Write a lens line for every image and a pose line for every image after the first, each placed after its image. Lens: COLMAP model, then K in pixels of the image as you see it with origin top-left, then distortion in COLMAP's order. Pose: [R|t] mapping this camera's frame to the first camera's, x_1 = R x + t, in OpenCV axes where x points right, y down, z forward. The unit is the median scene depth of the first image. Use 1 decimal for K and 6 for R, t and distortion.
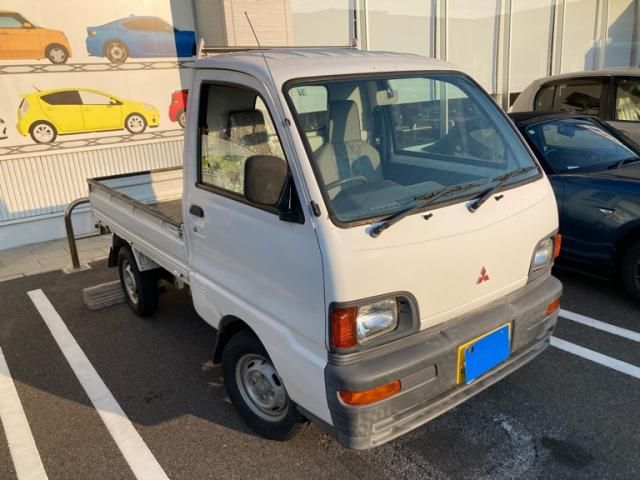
lens RADIAL K [[520.5, 0, 322.0], [0, 520.5, 239.7], [0, 0, 1]] dist [0.009830, 0.002956]
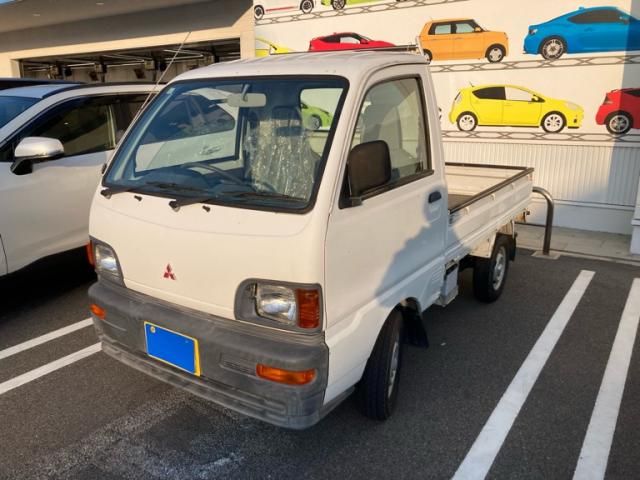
lens RADIAL K [[520.5, 0, 322.0], [0, 520.5, 239.7], [0, 0, 1]] dist [0.009830, 0.002956]
pose [[0.315116, 0.293163, -0.902639, 0.471293], [-0.281606, 0.937143, 0.206059, -0.104406], [0.906311, 0.189256, 0.377865, 0.308378]]
